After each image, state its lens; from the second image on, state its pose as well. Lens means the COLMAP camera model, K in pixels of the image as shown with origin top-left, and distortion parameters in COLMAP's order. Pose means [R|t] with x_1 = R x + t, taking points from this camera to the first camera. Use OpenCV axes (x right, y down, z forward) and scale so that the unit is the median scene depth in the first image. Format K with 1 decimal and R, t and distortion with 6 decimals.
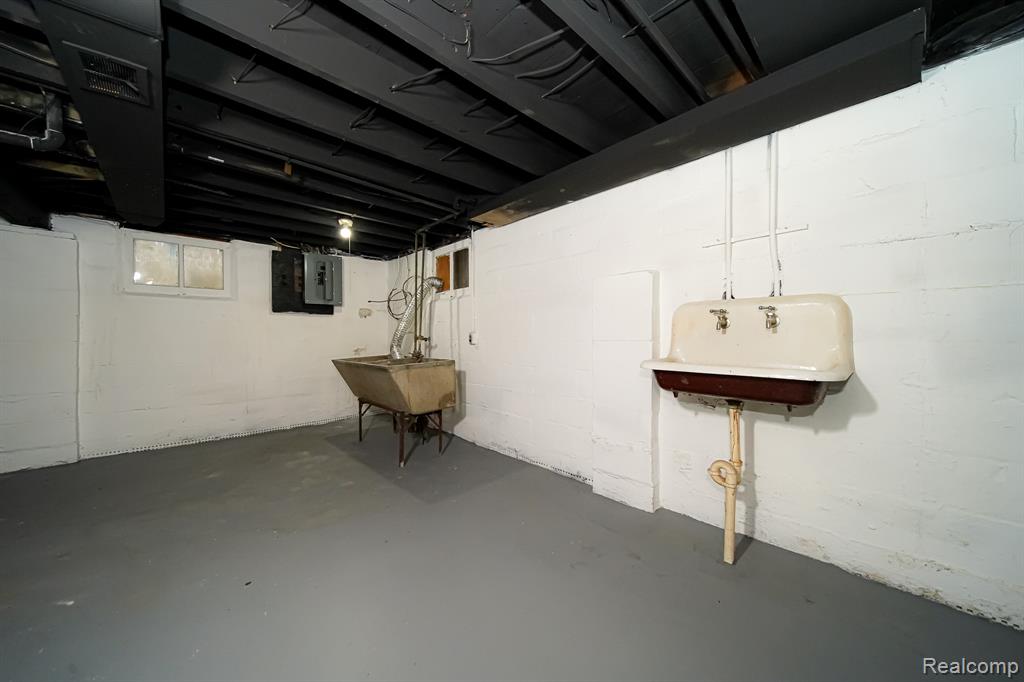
lens RADIAL K [[350.4, 0, 512.0], [0, 350.4, 341.0], [0, 0, 1]] dist [-0.000515, -0.000023]
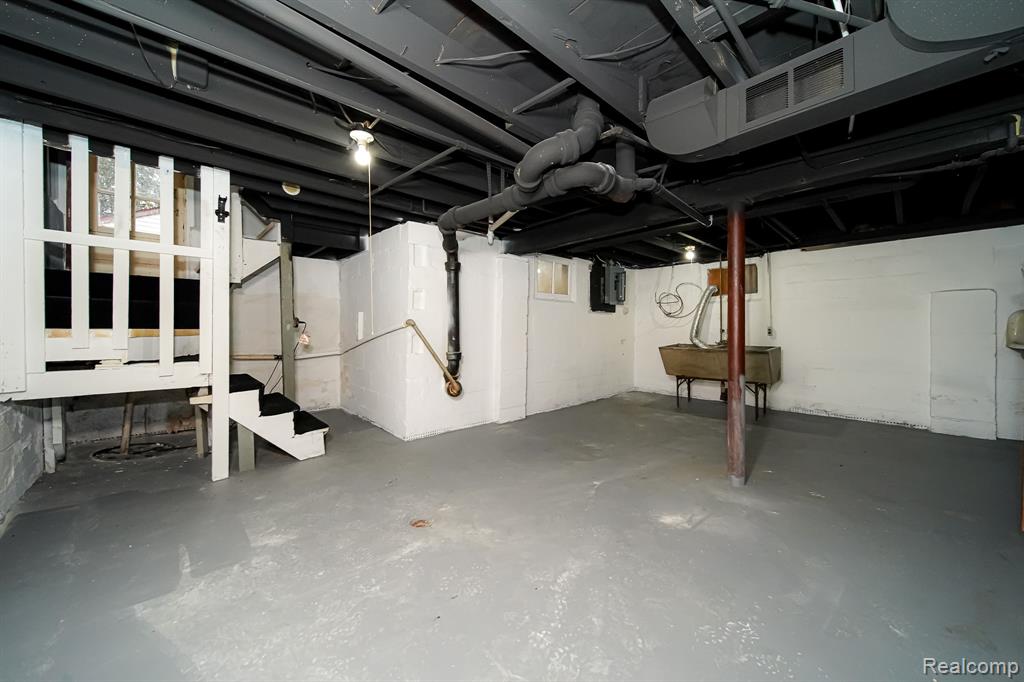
lens RADIAL K [[363.1, 0, 512.0], [0, 363.1, 341.0], [0, 0, 1]] dist [-0.001094, -0.000234]
pose [[0.999842, -0.000676, -0.017748, -0.997653], [0.001112, 0.999698, 0.024557, -0.005120], [0.017726, -0.024573, 0.999541, -0.388509]]
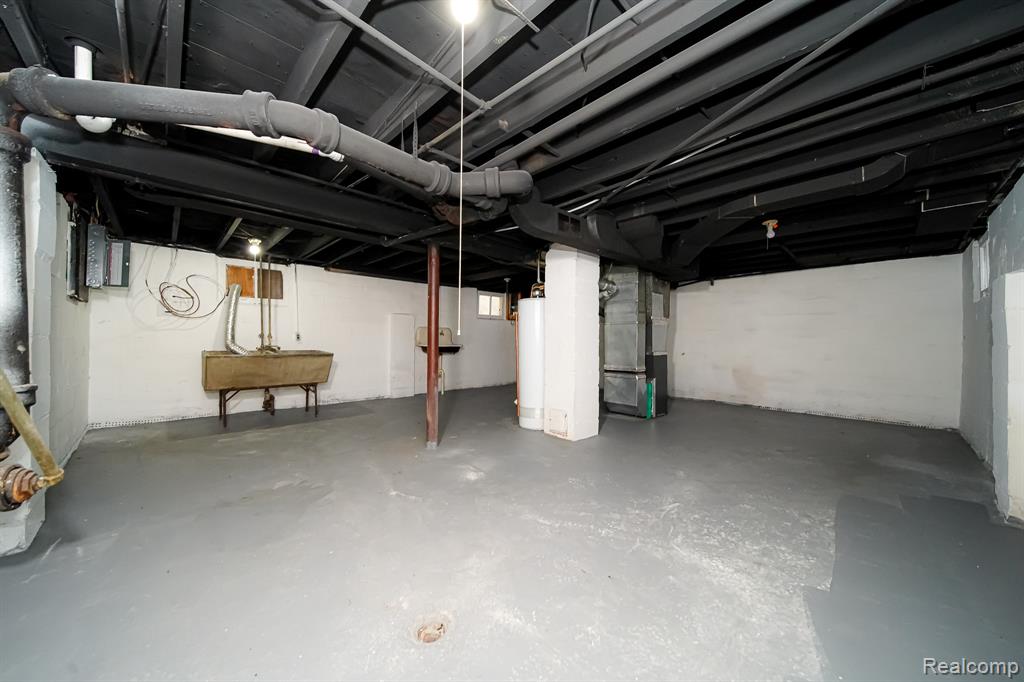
lens RADIAL K [[363.1, 0, 512.0], [0, 363.1, 341.0], [0, 0, 1]] dist [-0.001094, -0.000234]
pose [[-0.003870, -0.001984, 0.999991, -1.510581], [-0.003837, 0.999991, 0.001969, 0.004387], [-0.999985, -0.003829, -0.003877, 0.091746]]
